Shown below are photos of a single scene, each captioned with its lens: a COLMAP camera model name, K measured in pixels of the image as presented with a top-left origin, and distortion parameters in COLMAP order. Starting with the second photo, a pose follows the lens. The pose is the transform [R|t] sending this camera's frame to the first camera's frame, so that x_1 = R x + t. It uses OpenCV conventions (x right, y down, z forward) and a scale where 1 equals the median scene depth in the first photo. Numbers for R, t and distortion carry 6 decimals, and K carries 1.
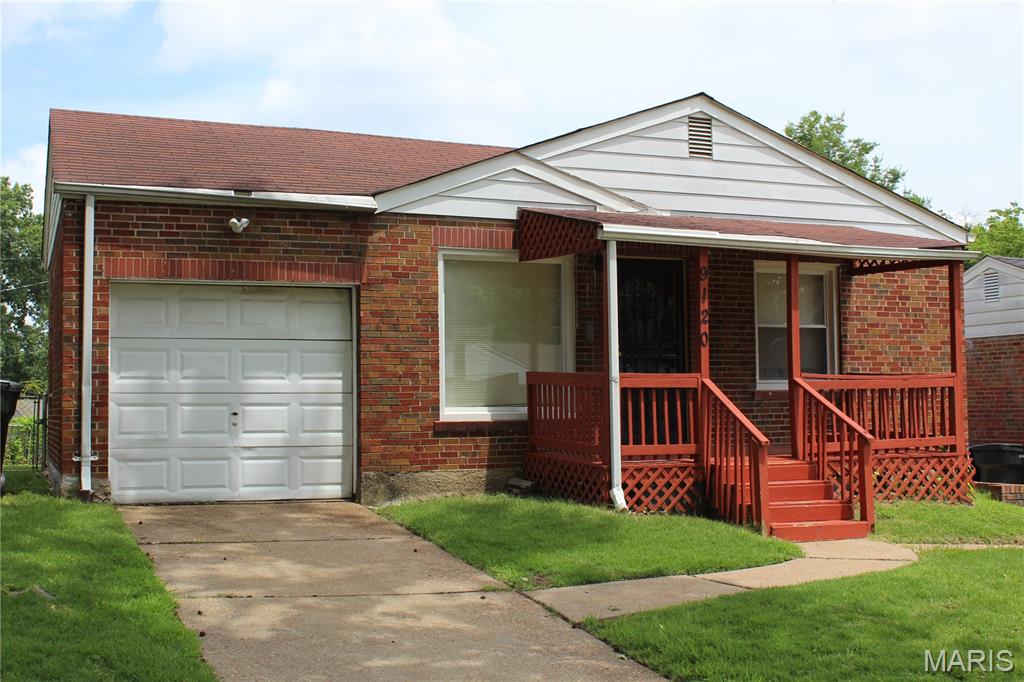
lens RADIAL K [[1250.8, 0, 511.5], [0, 1250.8, 336.4], [0, 0, 1]] dist [-0.073273, 0.000000]
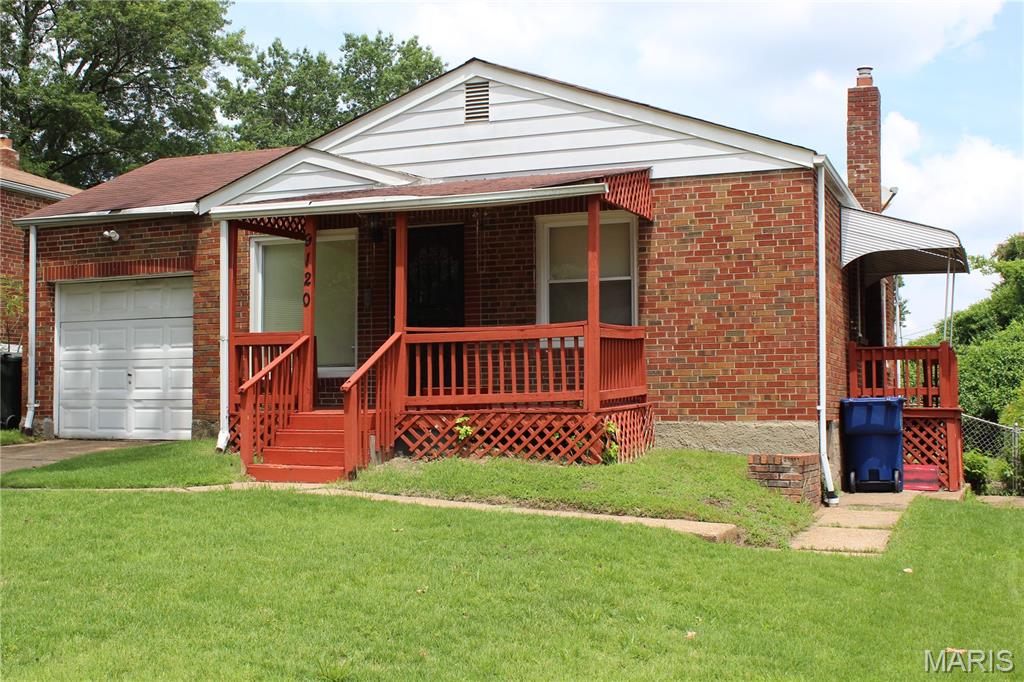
lens RADIAL K [[1250.8, 0, 511.2], [0, 1250.8, 346.6], [0, 0, 1]] dist [-0.073273, 0.000000]
pose [[0.709421, -0.030646, -0.704119, 0.985351], [0.037075, 0.999294, -0.006139, 0.053227], [0.703810, -0.021750, 0.710056, 0.325179]]
